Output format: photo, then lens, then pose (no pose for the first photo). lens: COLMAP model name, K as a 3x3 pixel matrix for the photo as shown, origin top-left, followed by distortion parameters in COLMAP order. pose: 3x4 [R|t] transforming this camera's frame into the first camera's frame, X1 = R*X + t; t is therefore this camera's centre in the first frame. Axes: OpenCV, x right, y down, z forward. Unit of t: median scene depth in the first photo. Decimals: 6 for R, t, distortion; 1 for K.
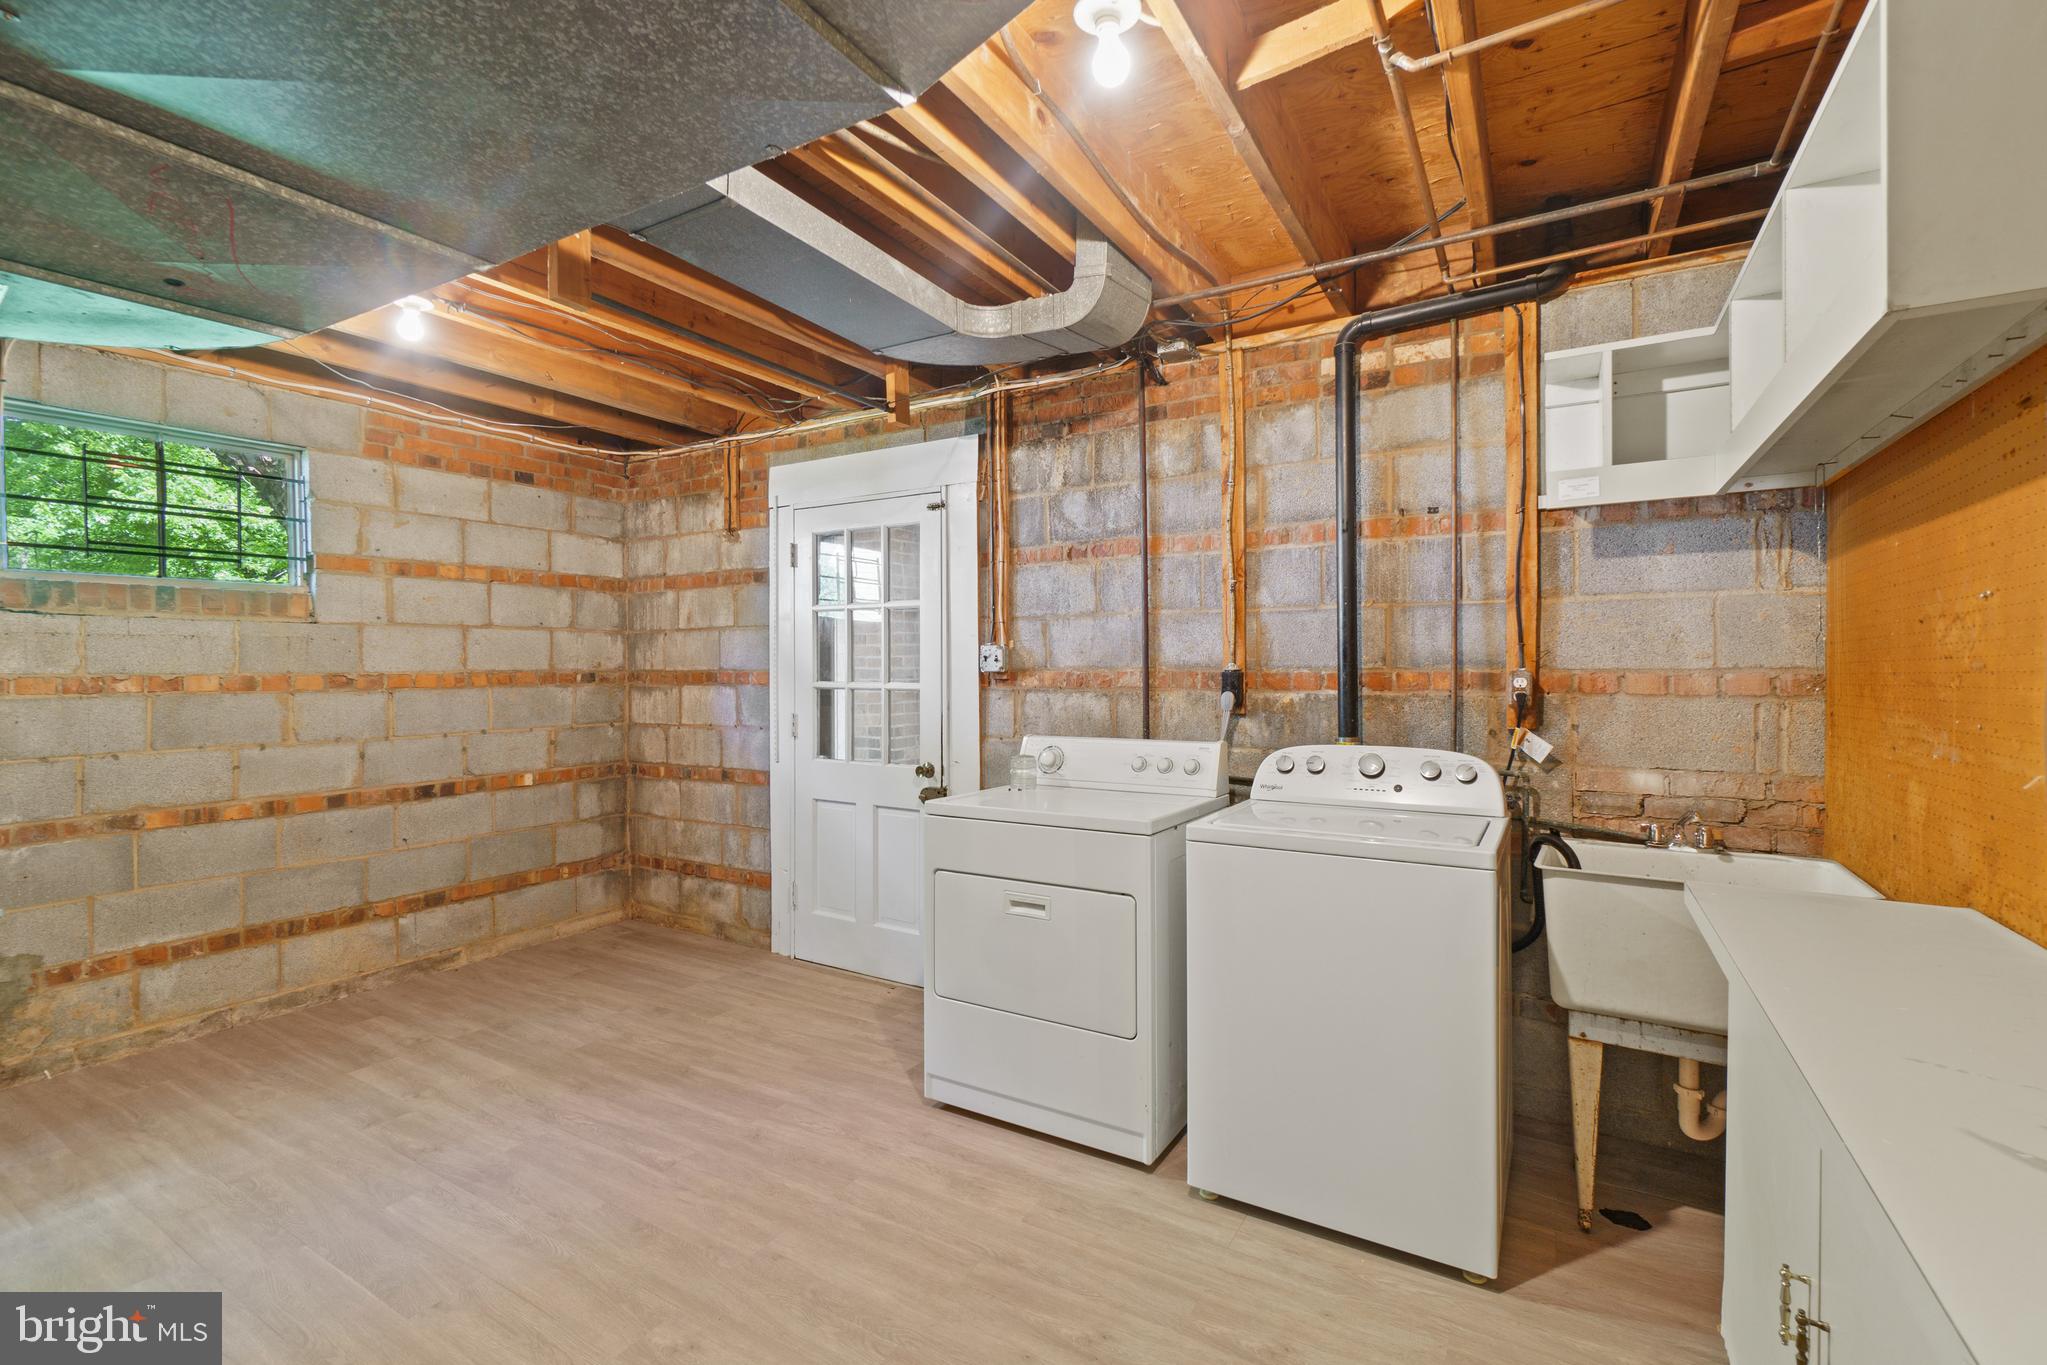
lens RADIAL K [[901.0, 0, 1027.6], [0, 901.0, 665.5], [0, 0, 1]] dist [-0.002351, -0.000555]
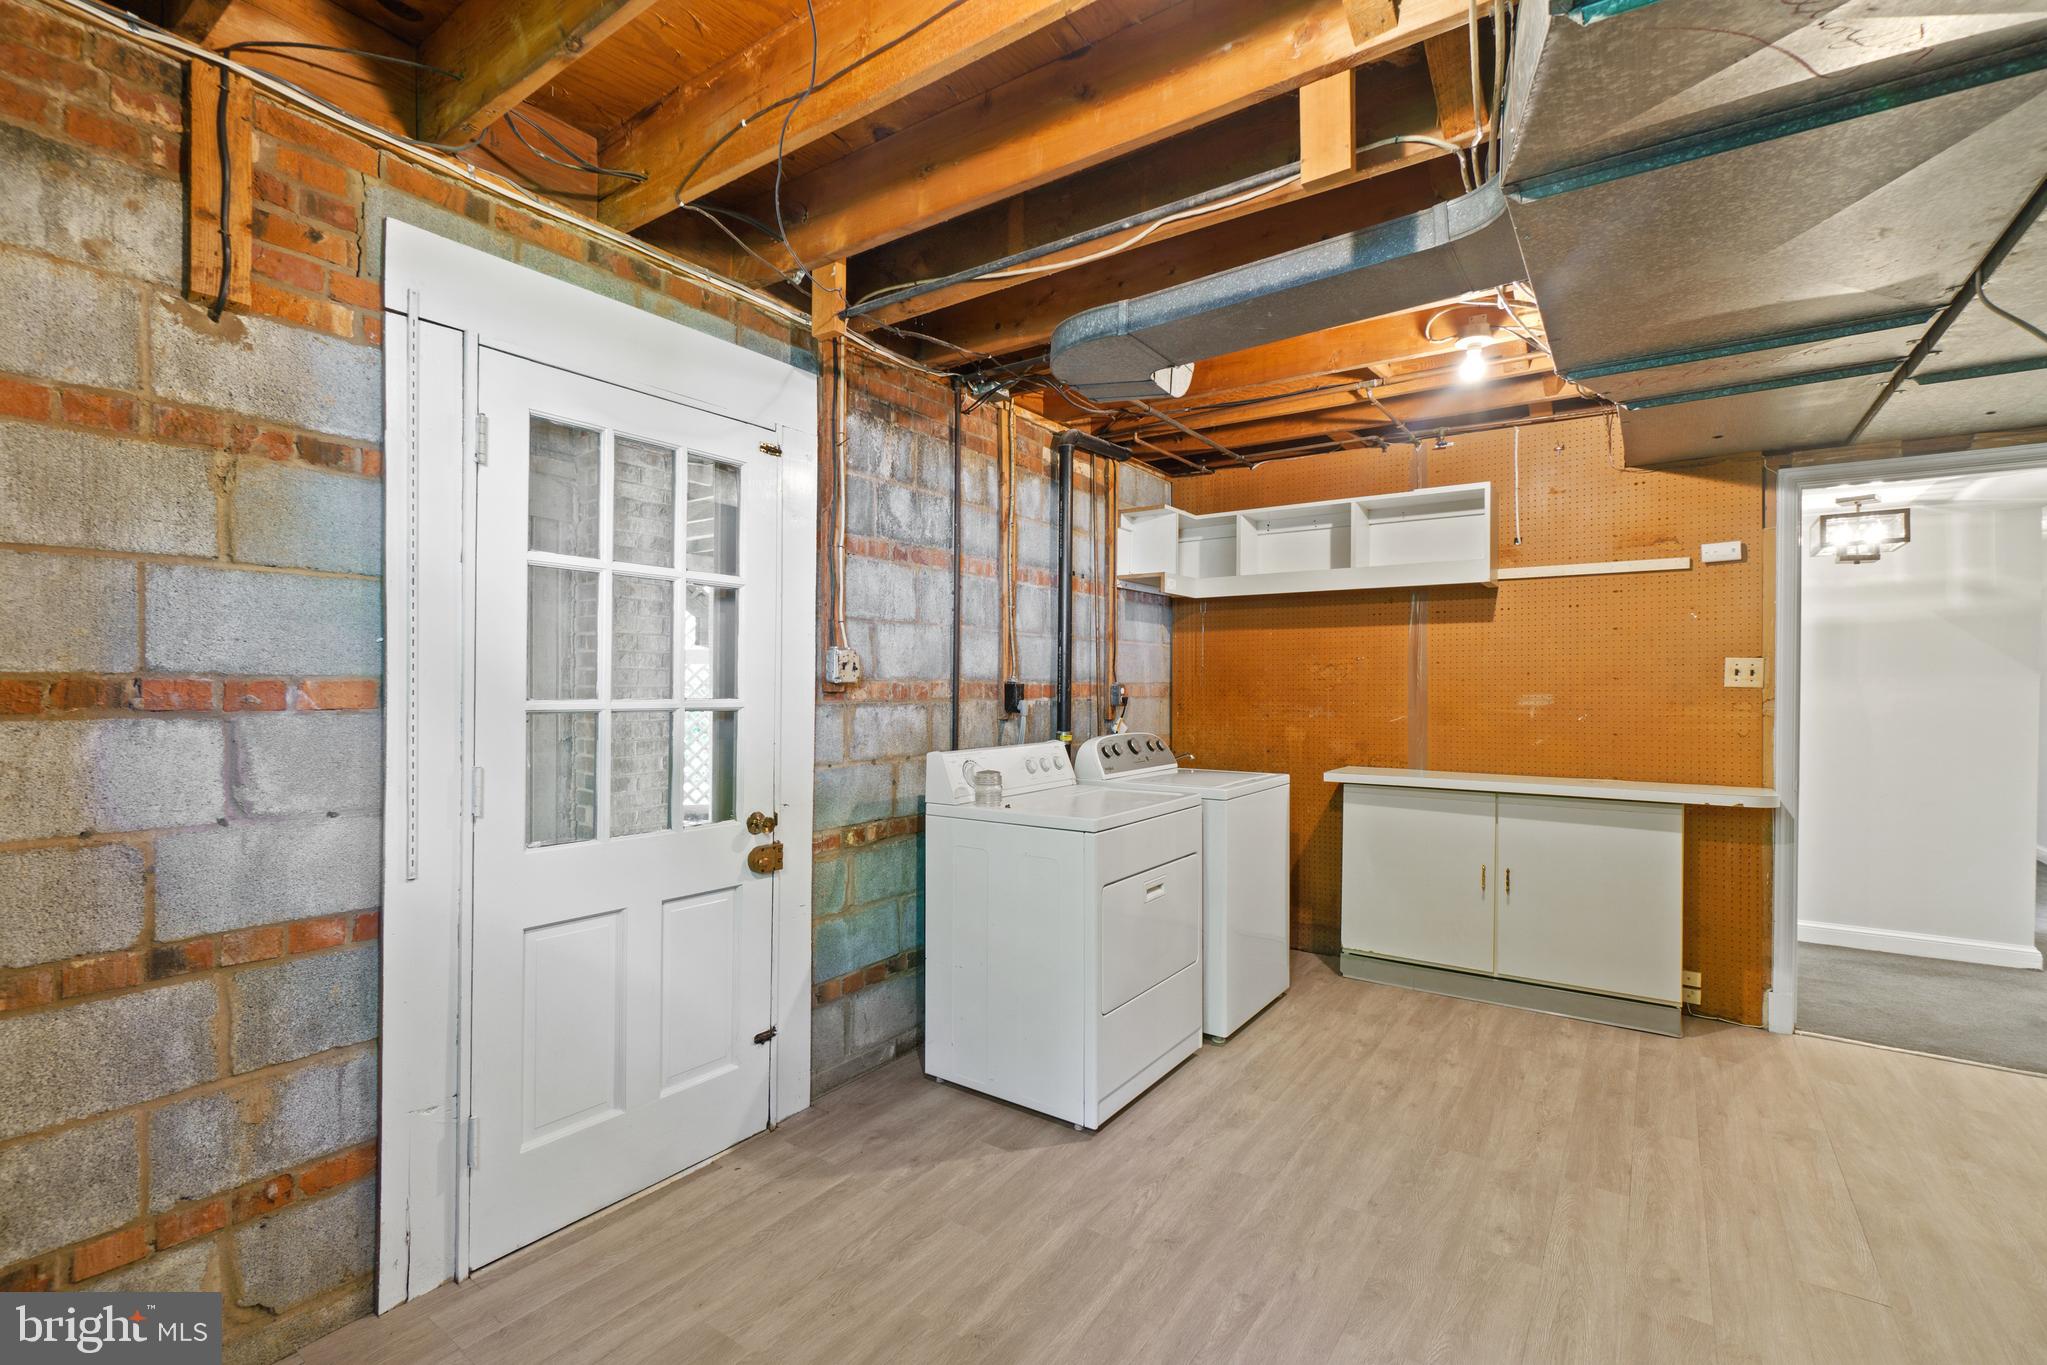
lens RADIAL K [[894.4, 0, 1013.7], [0, 894.4, 684.5], [0, 0, 1]] dist [-0.002736, 0.000053]
pose [[0.090385, 0.001129, 0.995906, -0.855439], [-0.010375, 0.999946, -0.000192, 0.007547], [-0.995853, -0.010315, 0.090392, 0.807586]]
